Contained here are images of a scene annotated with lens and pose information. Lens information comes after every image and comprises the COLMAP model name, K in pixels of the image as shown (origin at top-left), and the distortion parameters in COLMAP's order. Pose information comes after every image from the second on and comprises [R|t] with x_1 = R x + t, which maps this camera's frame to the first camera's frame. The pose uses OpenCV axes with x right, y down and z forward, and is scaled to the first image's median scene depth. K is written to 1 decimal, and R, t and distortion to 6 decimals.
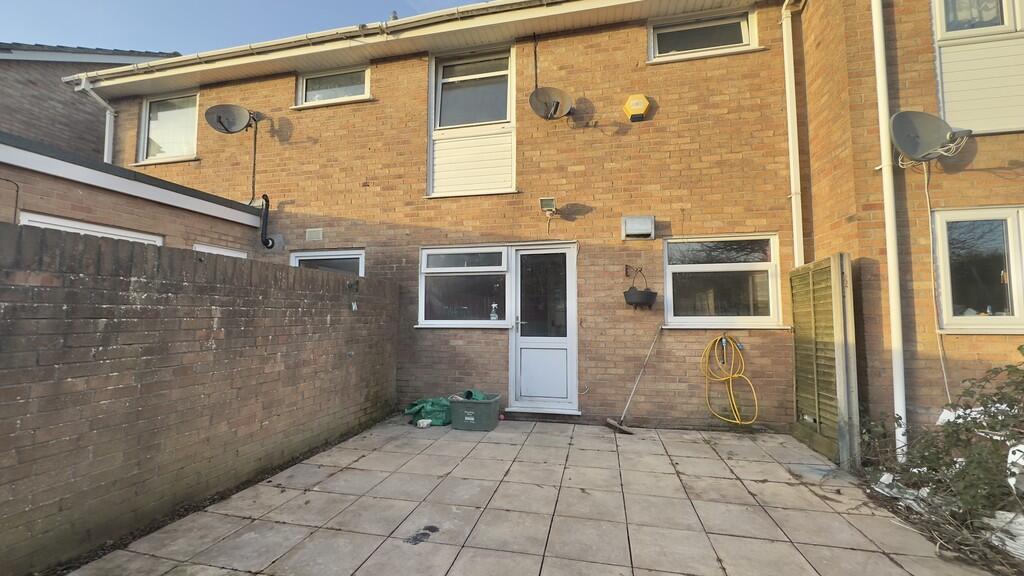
lens RADIAL K [[407.2, 0, 511.1], [0, 407.2, 287.9], [0, 0, 1]] dist [-0.005028, 0.000997]
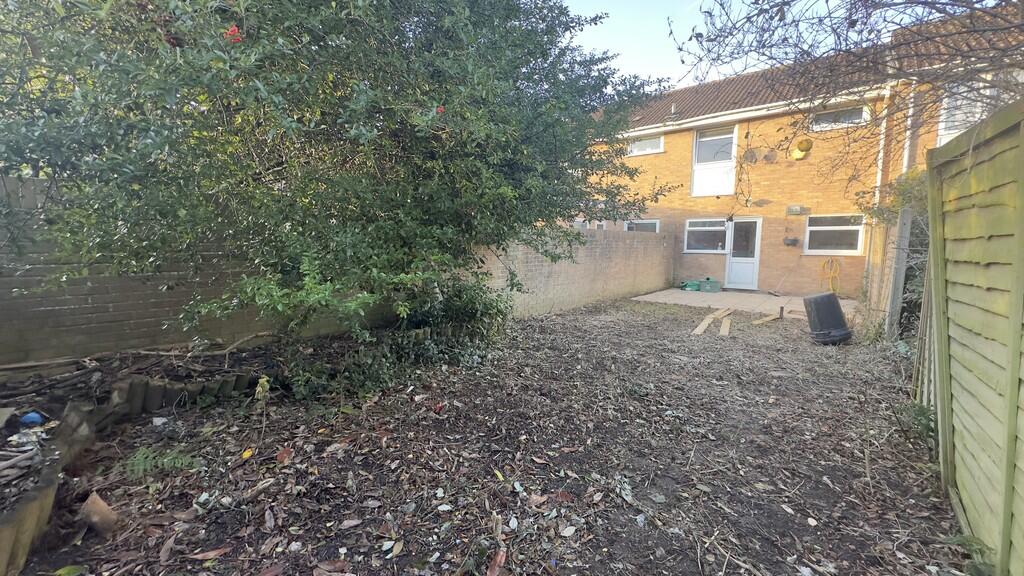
lens RADIAL K [[407.2, 0, 511.1], [0, 407.2, 287.9], [0, 0, 1]] dist [-0.005028, 0.000997]
pose [[0.893453, 0.054754, -0.445807, -0.062144], [0.024352, 0.985177, 0.169804, -0.141808], [0.448496, -0.162569, 0.878876, -1.731067]]
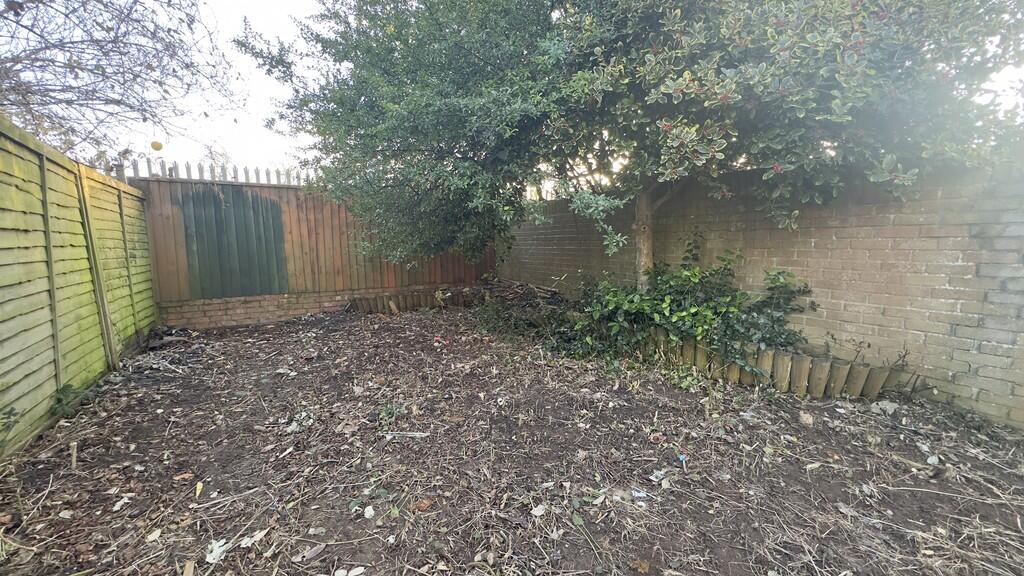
lens RADIAL K [[407.2, 0, 511.1], [0, 407.2, 287.9], [0, 0, 1]] dist [-0.005028, 0.000997]
pose [[-0.721918, 0.087077, -0.686478, 0.050032], [0.063002, 0.996202, 0.060109, -0.021745], [0.689104, 0.000144, -0.724662, -0.564522]]
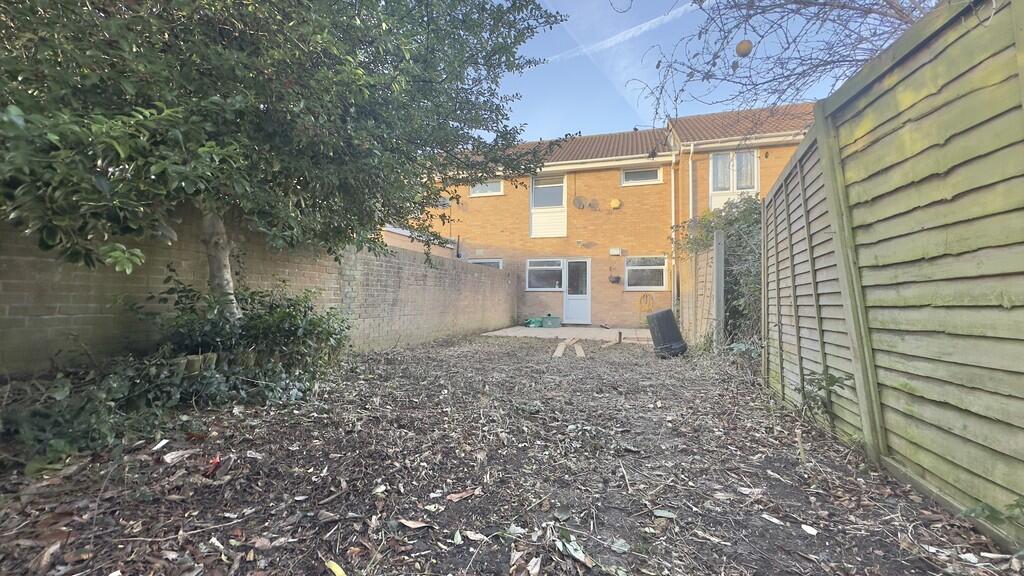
lens RADIAL K [[407.2, 0, 511.1], [0, 407.2, 287.9], [0, 0, 1]] dist [-0.005028, 0.000997]
pose [[0.997337, 0.004531, -0.072787, -0.150906], [-0.001470, 0.999114, 0.042061, -0.027813], [0.072913, -0.041842, 0.996460, -1.585979]]
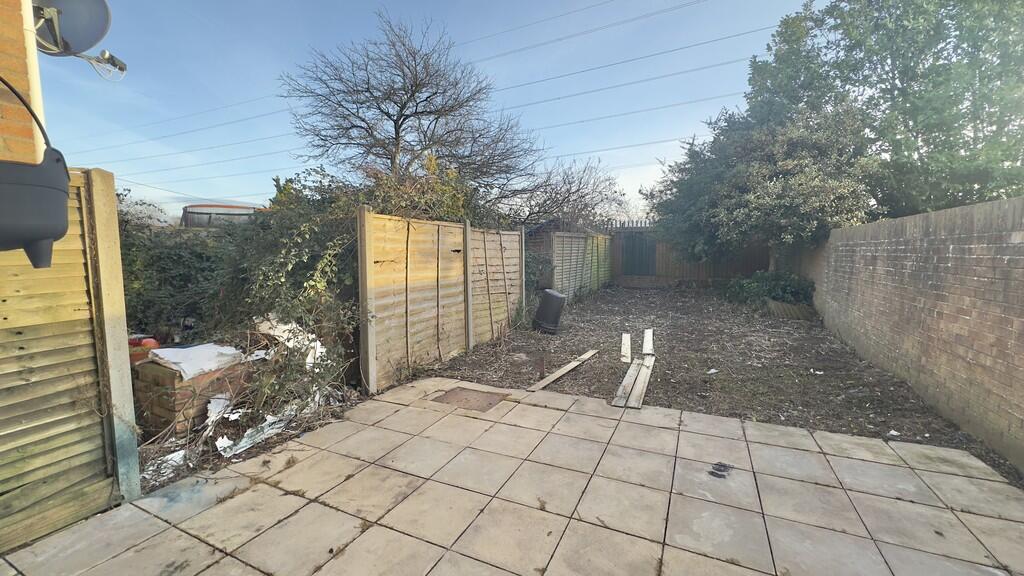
lens RADIAL K [[407.2, 0, 511.1], [0, 407.2, 287.9], [0, 0, 1]] dist [-0.005028, 0.000997]
pose [[-0.974598, -0.015609, 0.223418, 0.044211], [-0.010630, 0.999668, 0.023473, 0.050031], [-0.223710, 0.020502, -0.974440, 1.044912]]
